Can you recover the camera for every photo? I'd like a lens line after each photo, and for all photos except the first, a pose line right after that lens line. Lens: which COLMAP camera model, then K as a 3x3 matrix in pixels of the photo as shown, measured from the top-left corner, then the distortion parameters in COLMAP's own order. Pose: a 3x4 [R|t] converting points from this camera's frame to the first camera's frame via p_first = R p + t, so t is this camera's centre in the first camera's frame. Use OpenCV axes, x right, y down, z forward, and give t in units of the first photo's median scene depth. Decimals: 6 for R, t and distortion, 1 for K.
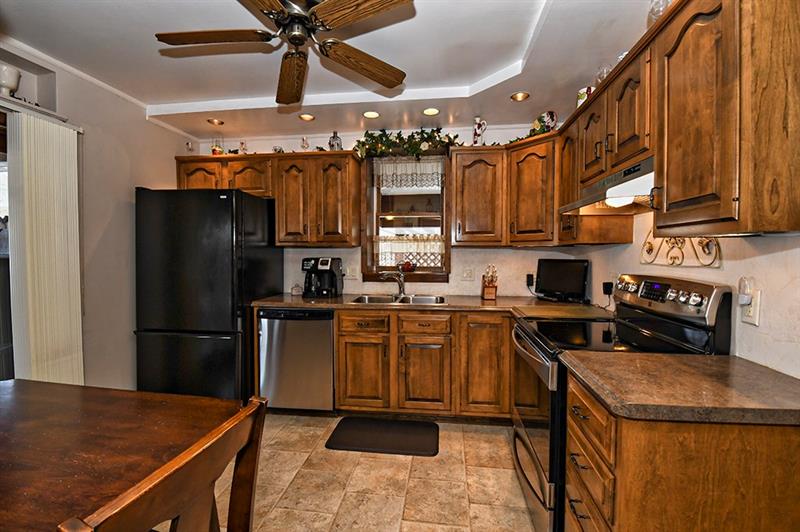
lens RADIAL K [[358.8, 0, 401.2], [0, 358.8, 263.0], [0, 0, 1]] dist [0.023883, -0.022930]
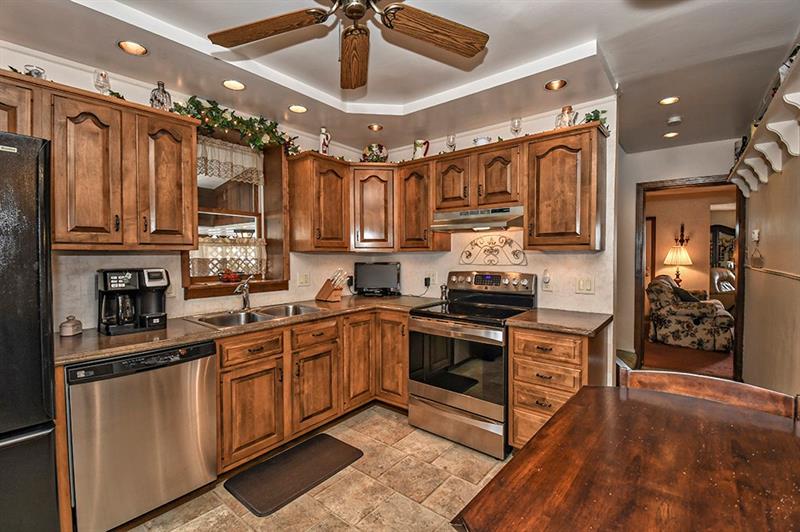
lens RADIAL K [[354.0, 0, 401.2], [0, 354.0, 261.0], [0, 0, 1]] dist [0.017853, -0.020562]
pose [[0.513638, -0.019841, 0.857777, -0.606602], [0.027277, 0.999605, 0.006789, -0.022597], [-0.857573, 0.019910, 0.513976, 0.310199]]
